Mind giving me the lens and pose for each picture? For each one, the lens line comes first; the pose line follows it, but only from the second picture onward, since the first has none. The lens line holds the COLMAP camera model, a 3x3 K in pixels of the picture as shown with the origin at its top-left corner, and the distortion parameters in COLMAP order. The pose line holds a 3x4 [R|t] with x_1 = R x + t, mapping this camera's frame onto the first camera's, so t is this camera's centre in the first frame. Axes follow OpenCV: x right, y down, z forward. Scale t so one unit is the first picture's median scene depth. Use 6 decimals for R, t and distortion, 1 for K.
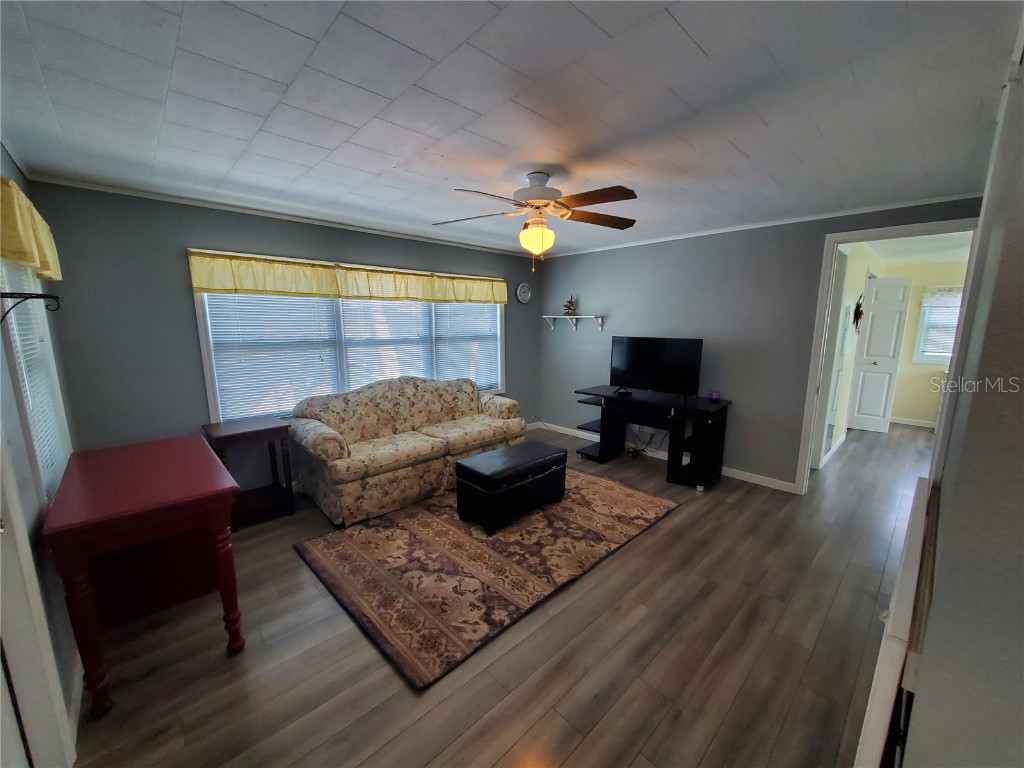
lens RADIAL K [[403.7, 0, 526.8], [0, 403.7, 389.1], [0, 0, 1]] dist [0.002118, 0.000158]
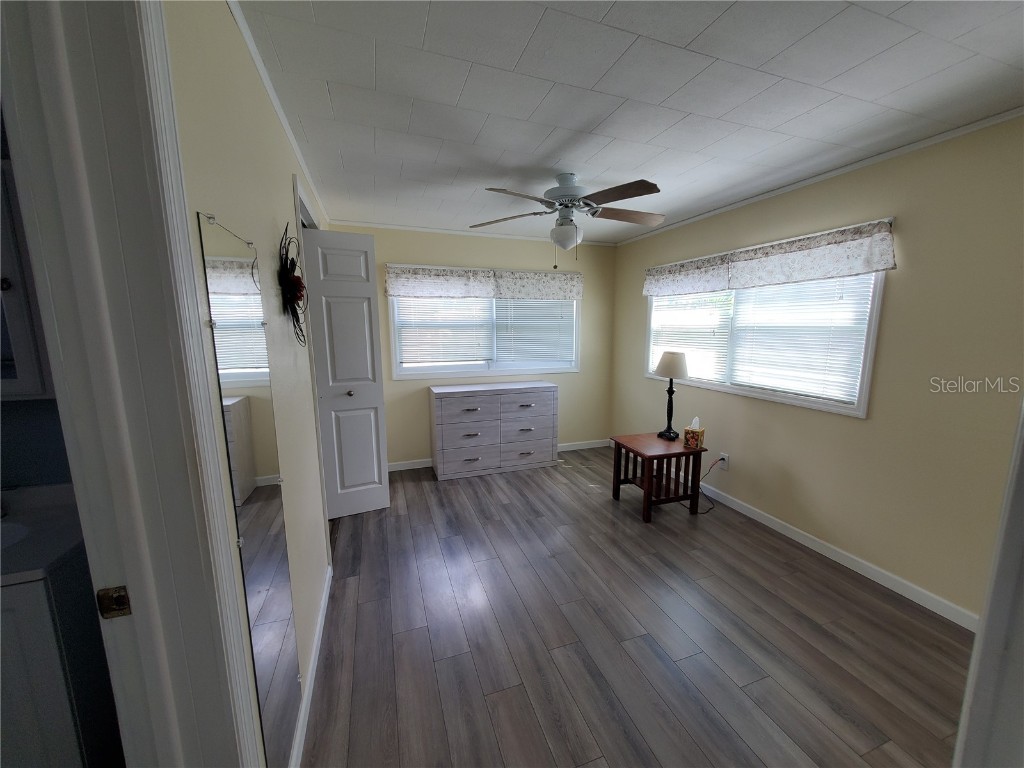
lens RADIAL K [[403.7, 0, 526.8], [0, 403.7, 389.1], [0, 0, 1]] dist [0.002118, 0.000158]
pose [[0.410632, -0.148301, 0.899660, 0.484285], [0.161553, 0.982907, 0.088286, -0.079600], [-0.897375, 0.109090, 0.427572, 0.568332]]
